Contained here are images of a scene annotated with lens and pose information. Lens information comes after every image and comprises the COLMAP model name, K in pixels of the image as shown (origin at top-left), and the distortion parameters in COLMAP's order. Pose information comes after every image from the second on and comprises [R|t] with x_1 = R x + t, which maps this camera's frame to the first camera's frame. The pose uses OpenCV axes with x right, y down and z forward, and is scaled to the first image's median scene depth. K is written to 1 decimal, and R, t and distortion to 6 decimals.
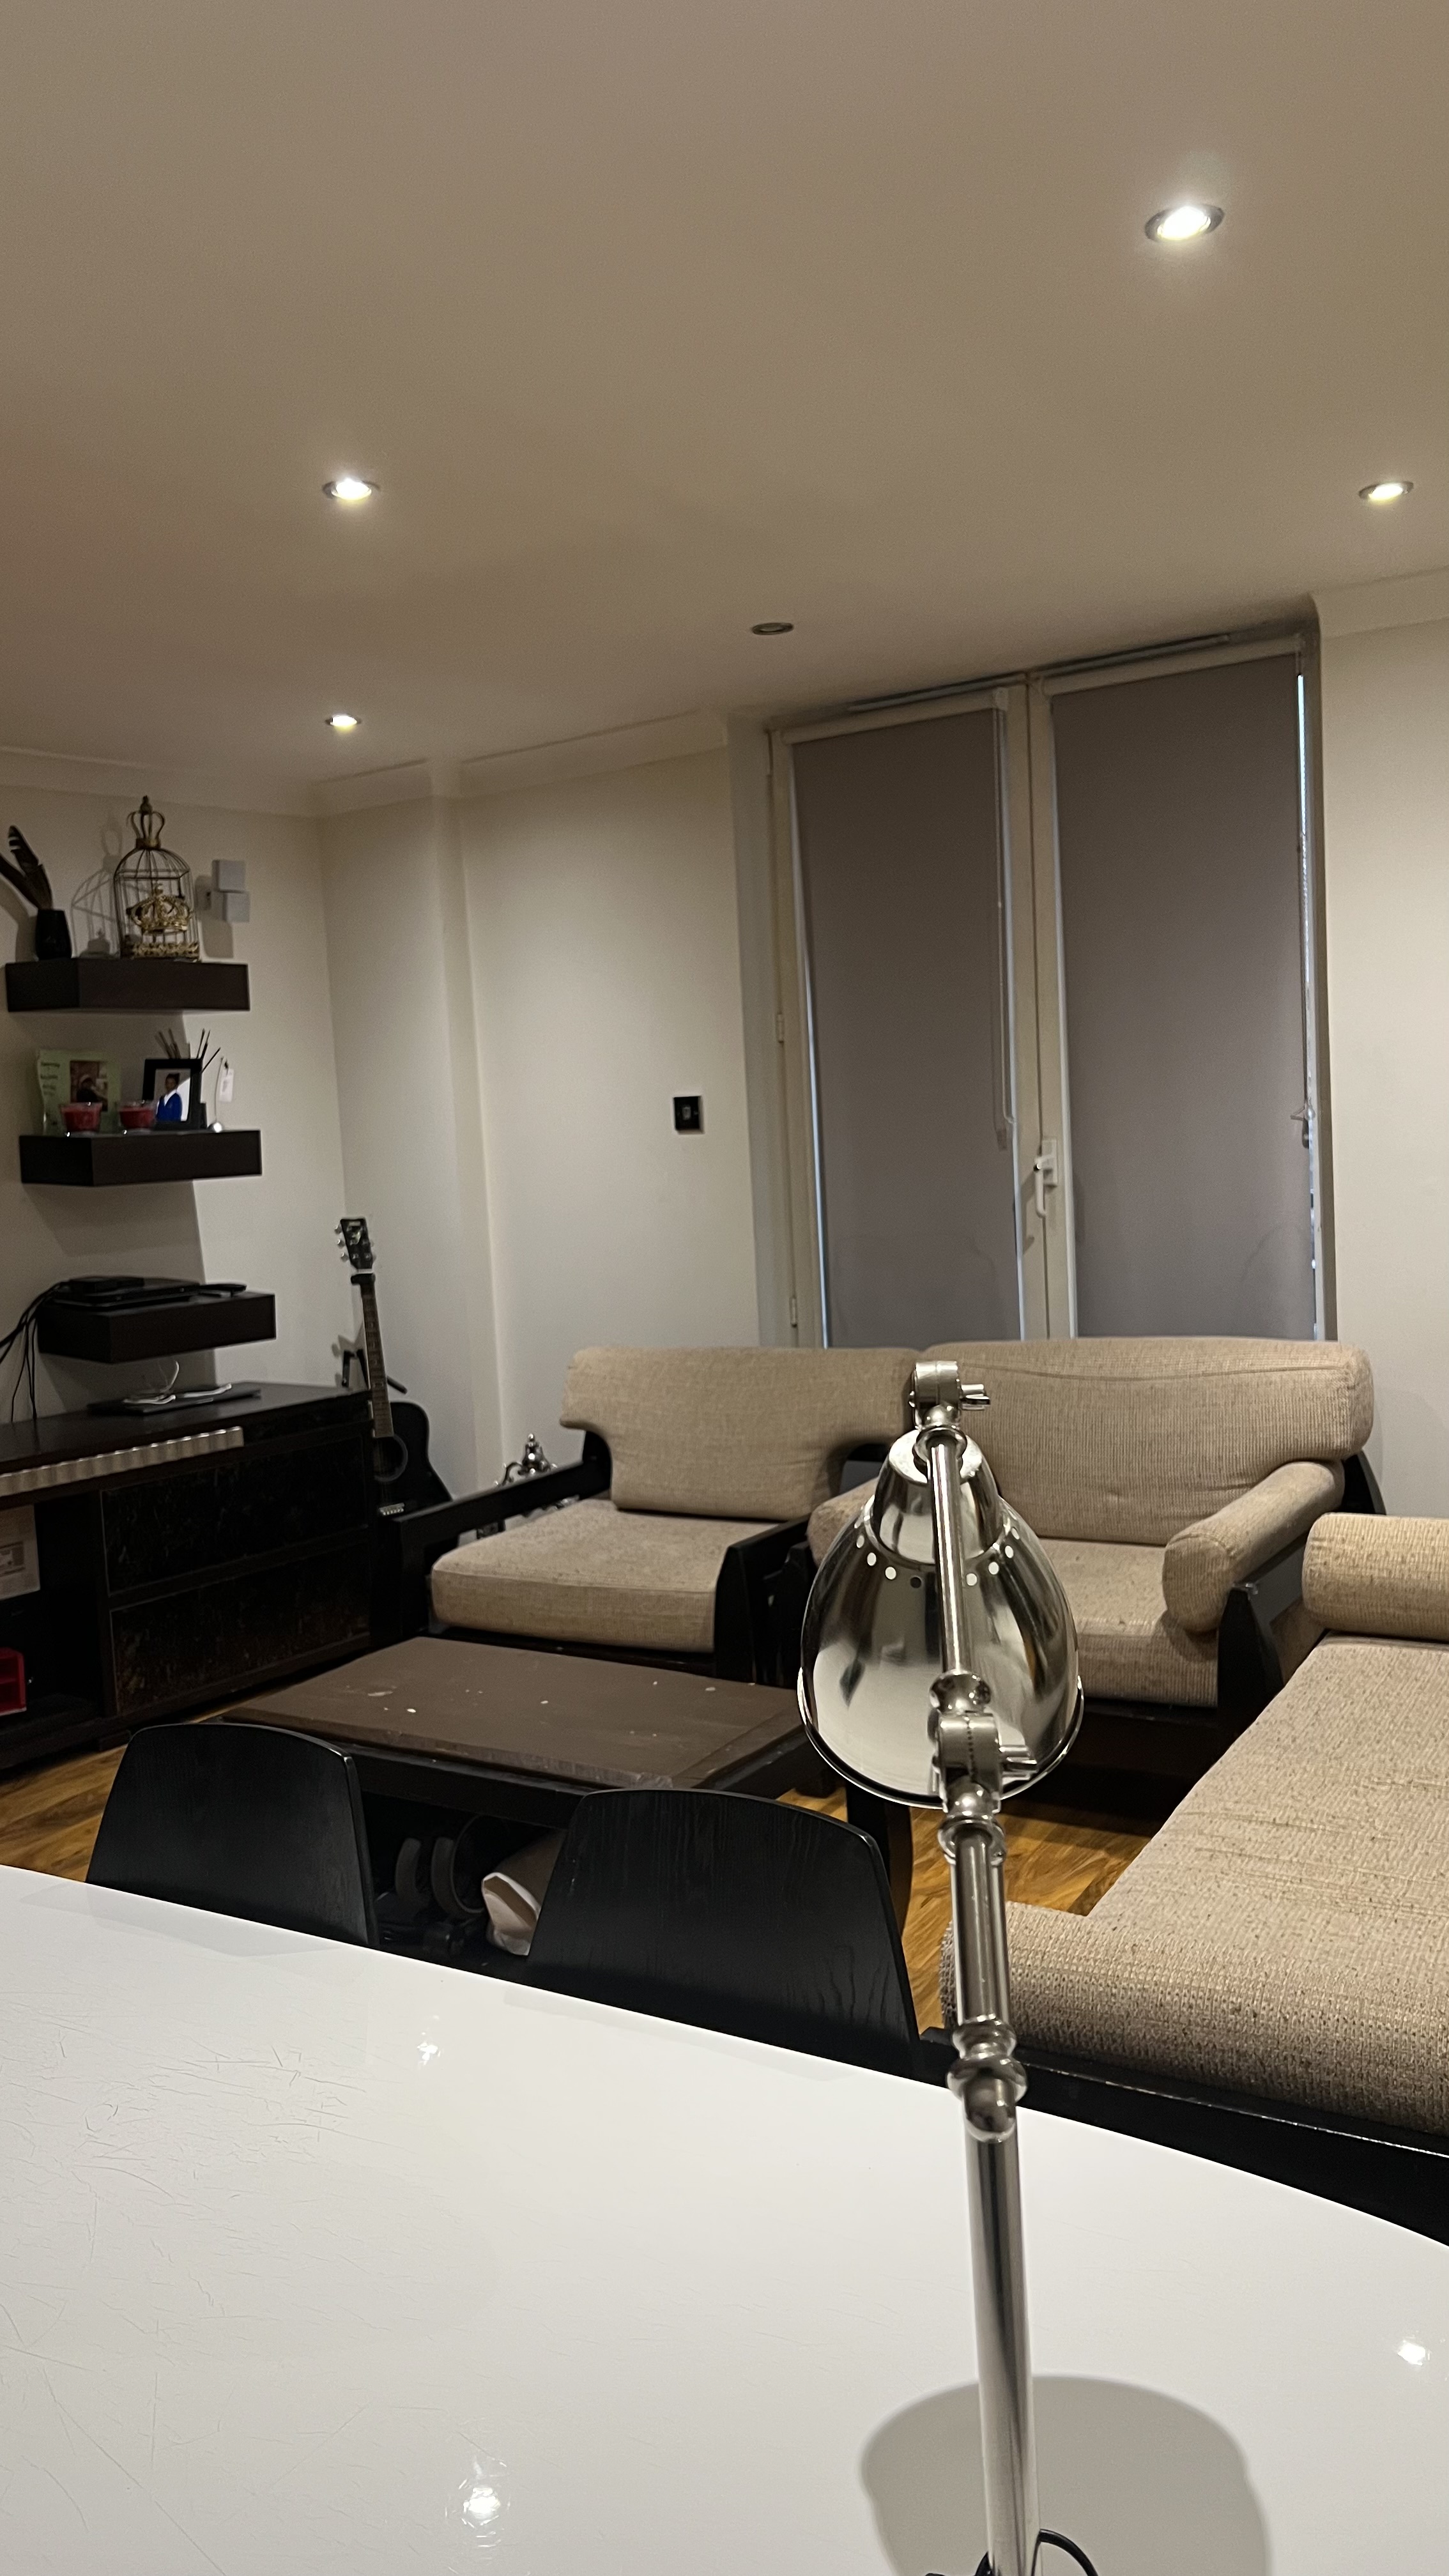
lens RADIAL K [[1953.9, 0, 724.5], [0, 1953.9, 1288.0], [0, 0, 1]] dist [0.031691, 0.000057]
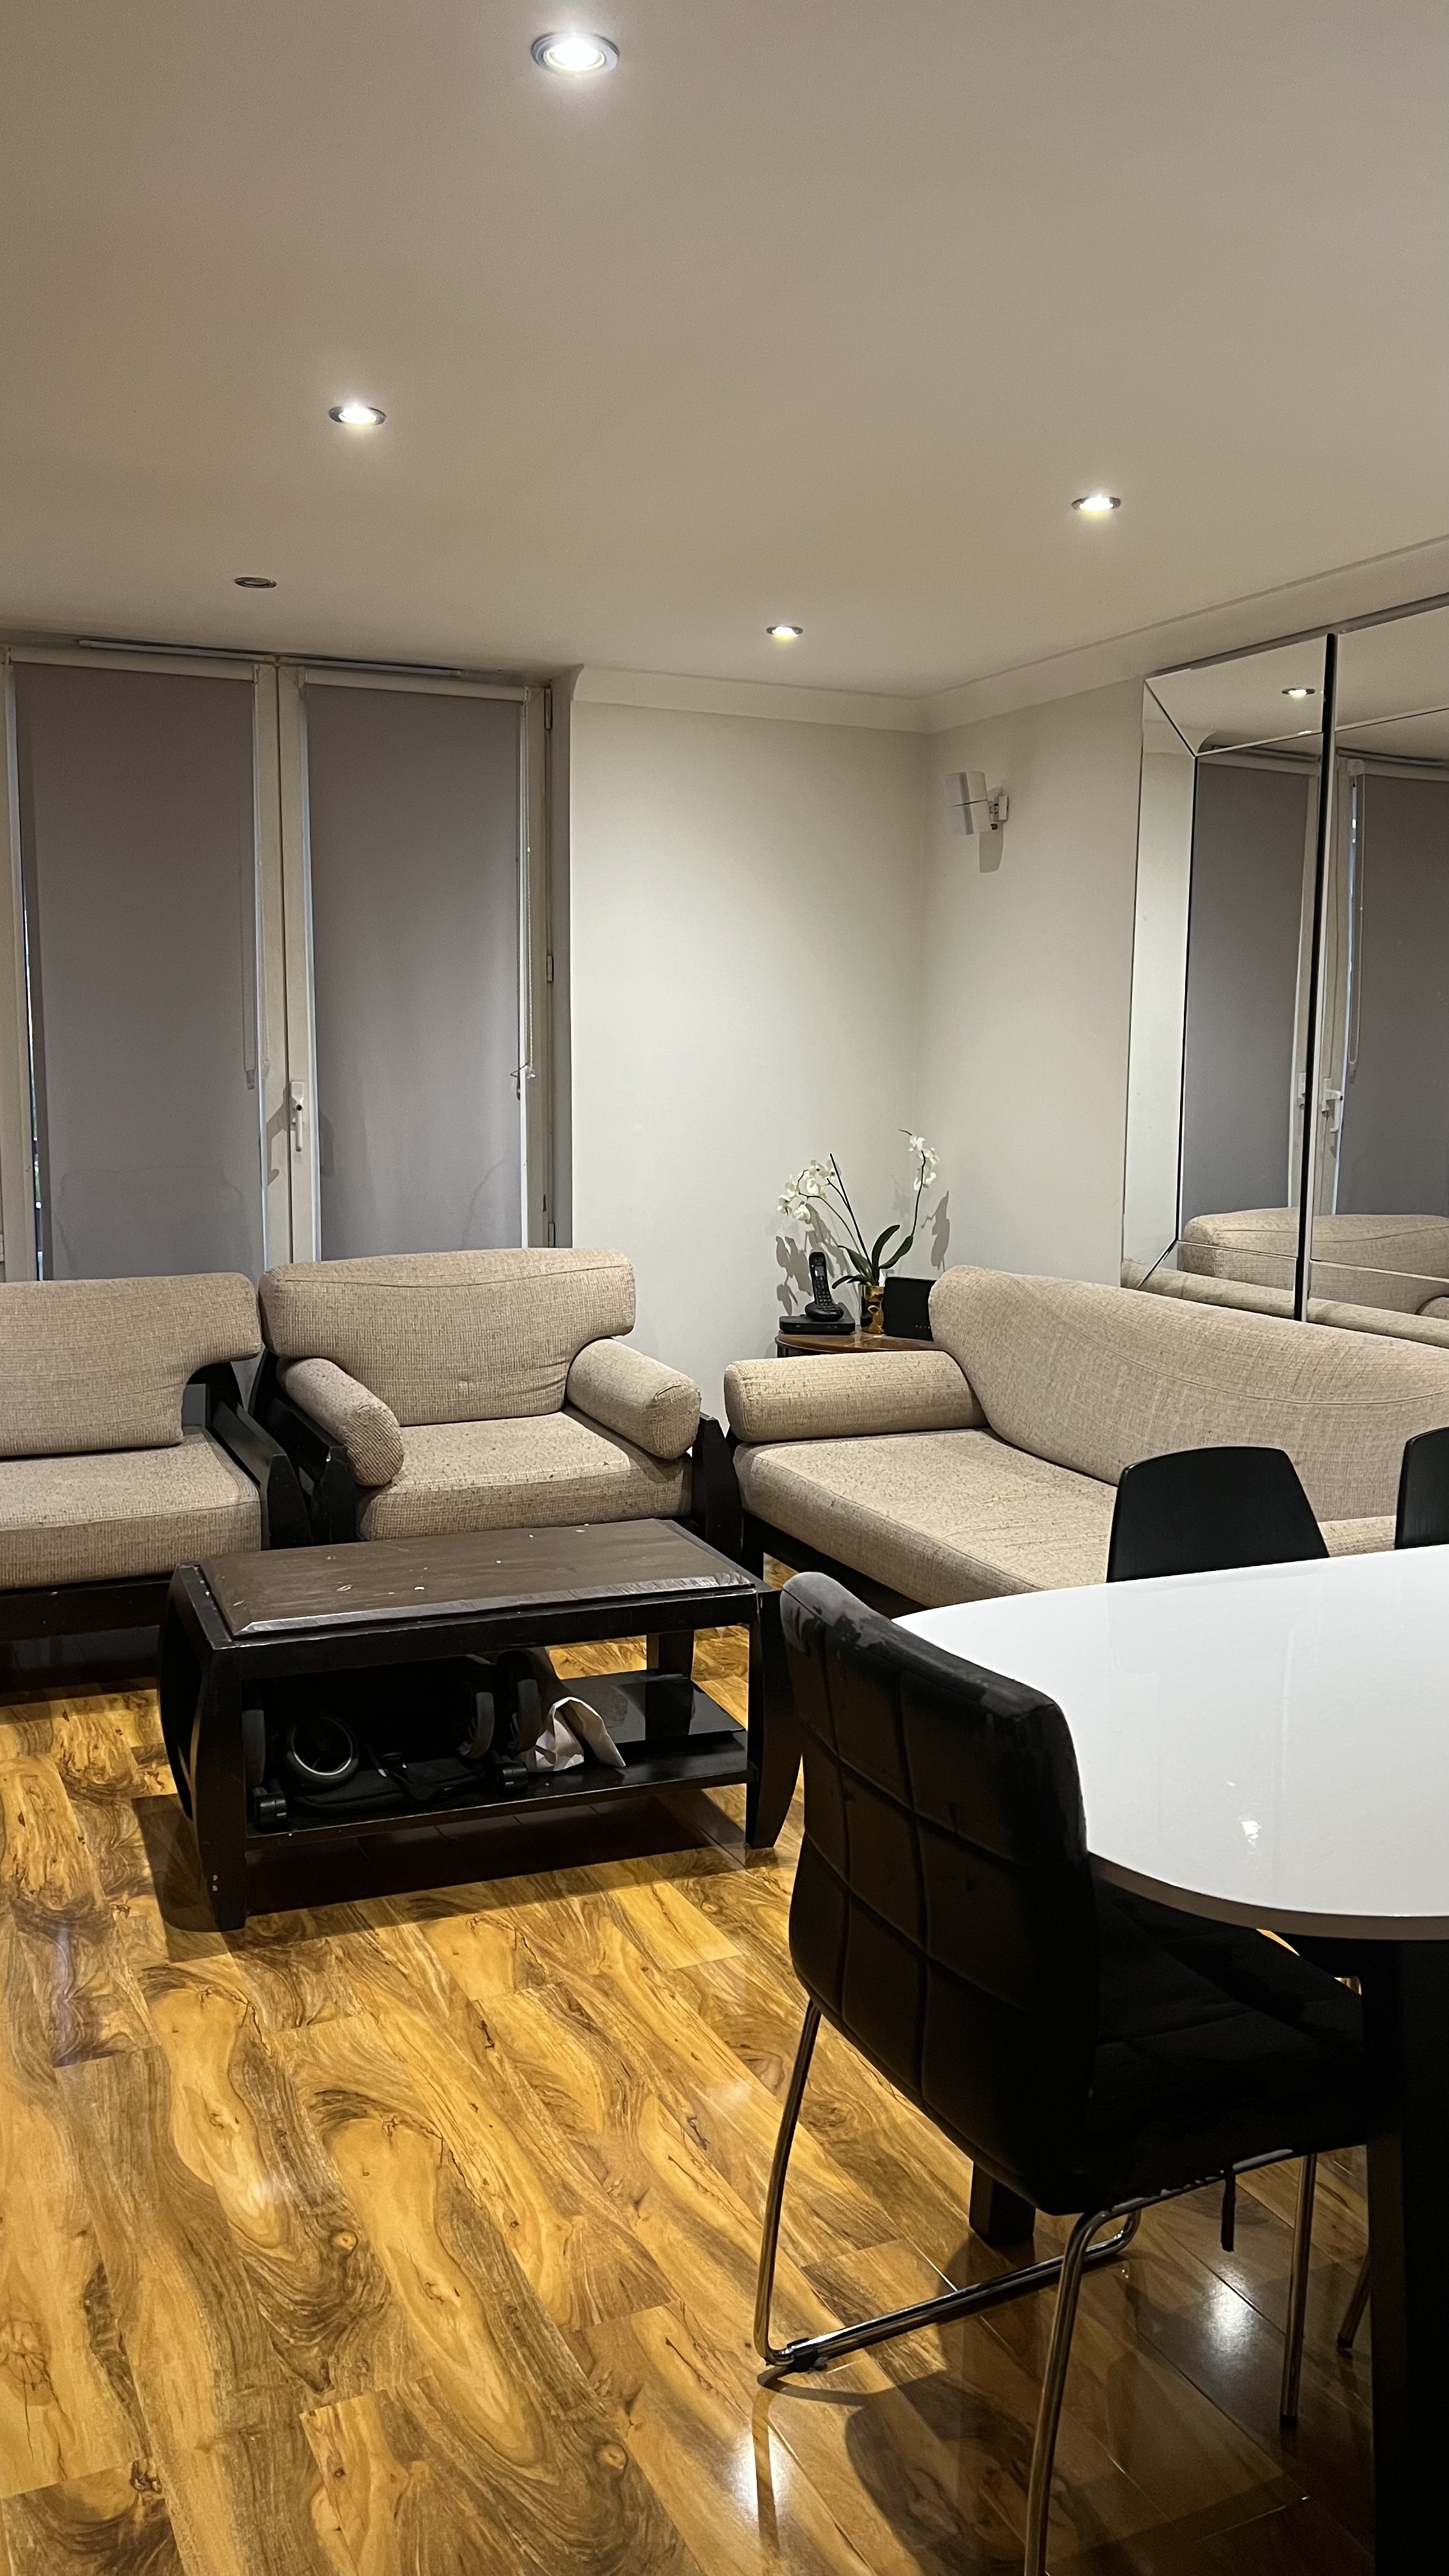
lens RADIAL K [[1921.2, 0, 725.4], [0, 1921.2, 1342.8], [0, 0, 1]] dist [0.004570, 0.000976]
pose [[0.562550, -0.068184, 0.823947, -0.656375], [0.034663, 0.997662, 0.058893, 0.017155], [-0.826036, -0.004569, 0.563599, 0.192213]]
